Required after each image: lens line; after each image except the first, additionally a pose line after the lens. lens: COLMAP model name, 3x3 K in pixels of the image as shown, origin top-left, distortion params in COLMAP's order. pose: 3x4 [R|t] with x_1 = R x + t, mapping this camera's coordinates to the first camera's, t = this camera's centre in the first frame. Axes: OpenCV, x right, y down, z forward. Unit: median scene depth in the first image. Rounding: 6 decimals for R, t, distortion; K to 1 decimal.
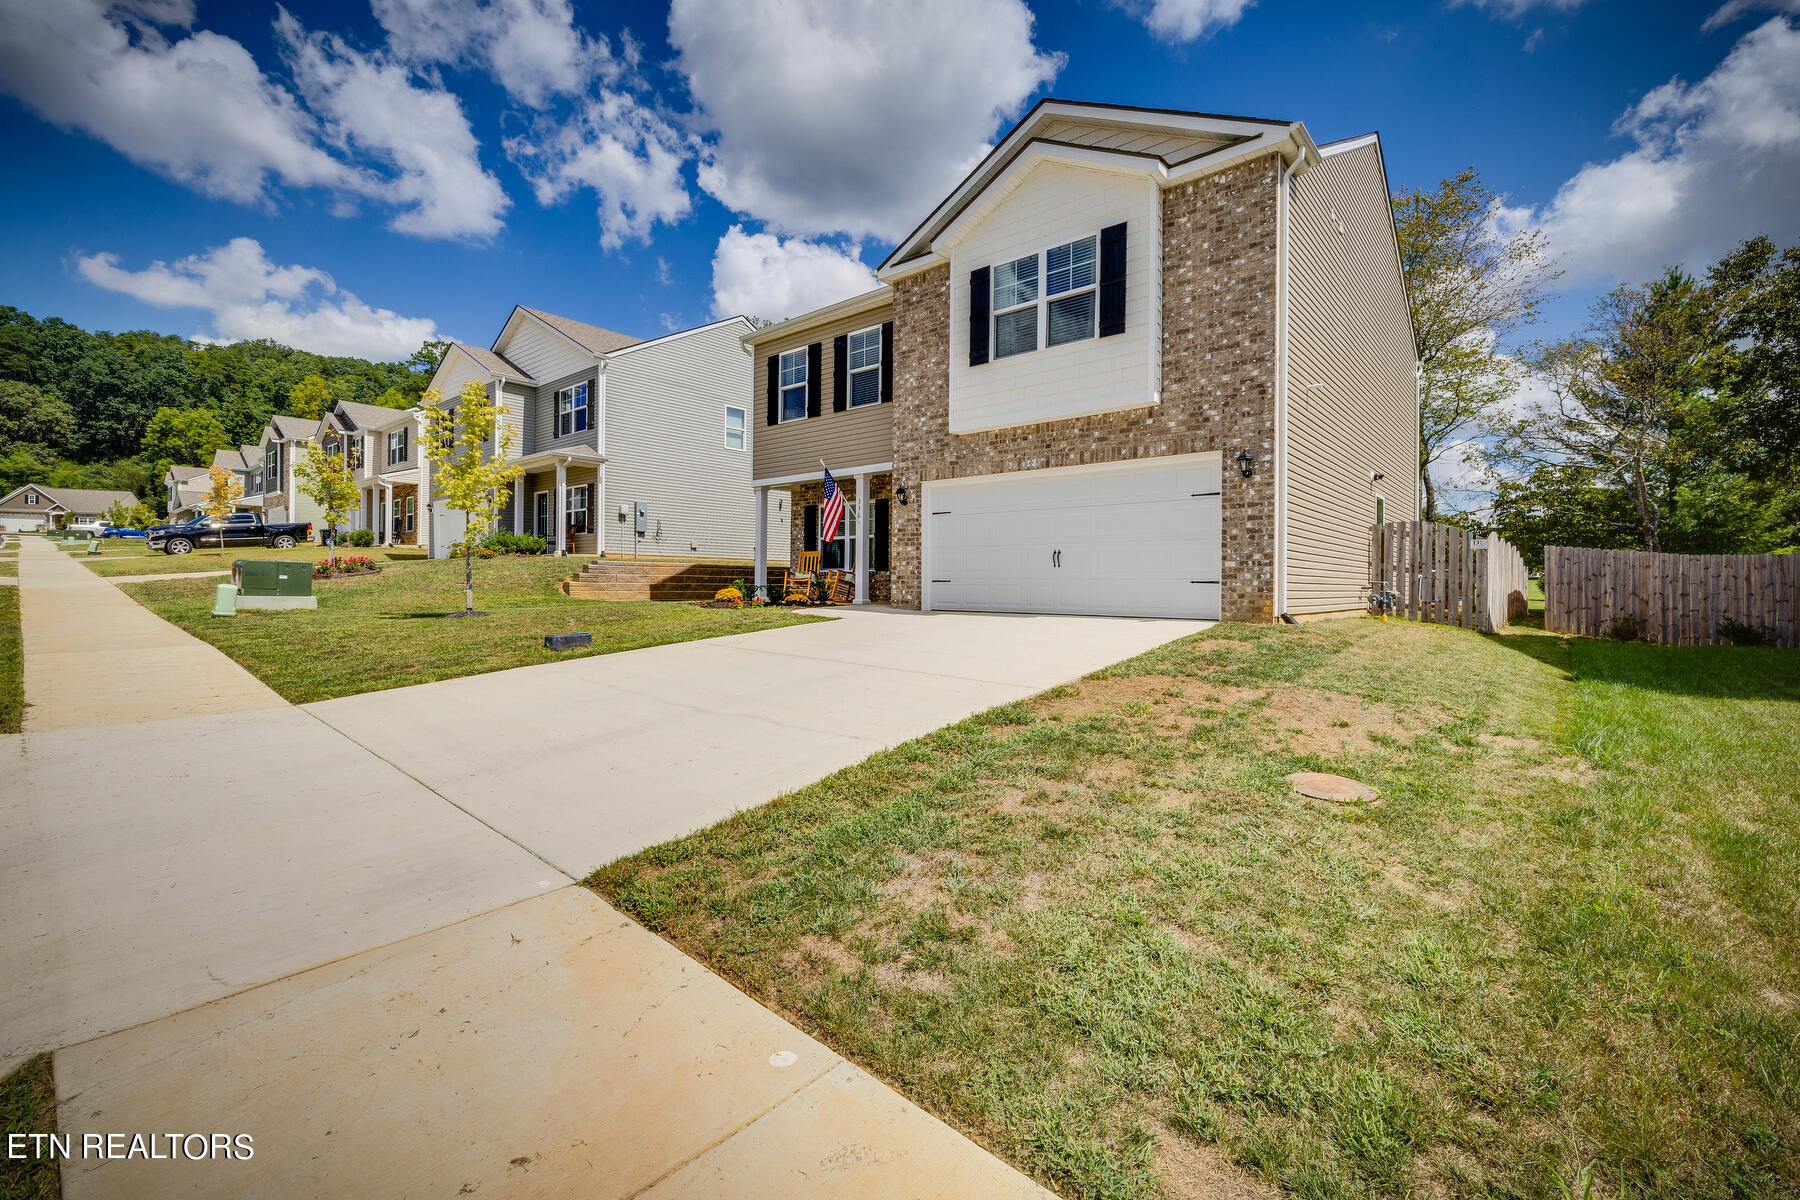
lens RADIAL K [[756.4, 0, 900.4], [0, 756.4, 593.2], [0, 0, 1]] dist [0.002214, 0.000231]
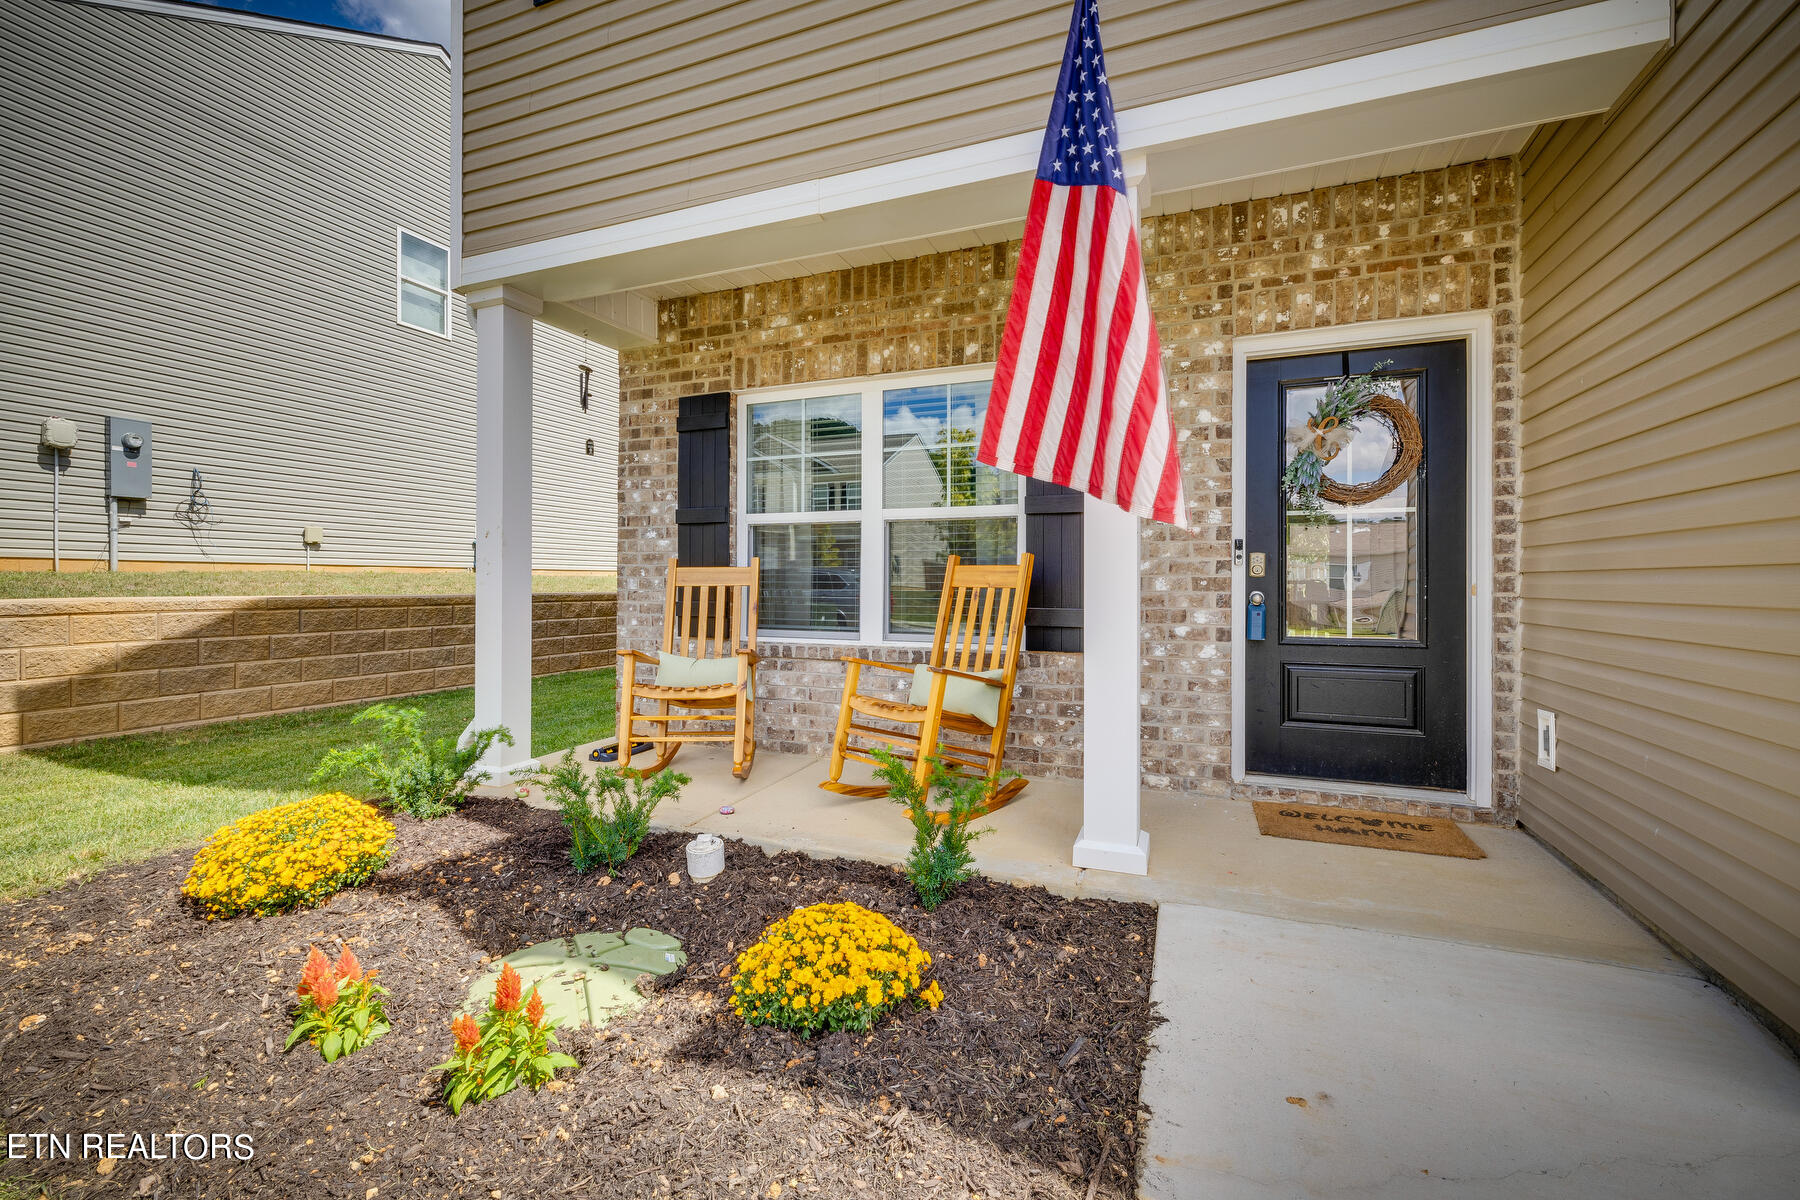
lens RADIAL K [[756.4, 0, 900.4], [0, 756.4, 593.2], [0, 0, 1]] dist [0.002214, 0.000231]
pose [[0.948713, -0.010207, 0.315973, -0.137188], [0.007908, 0.999932, 0.008556, -0.047108], [-0.316038, -0.005619, 0.948730, 0.714476]]
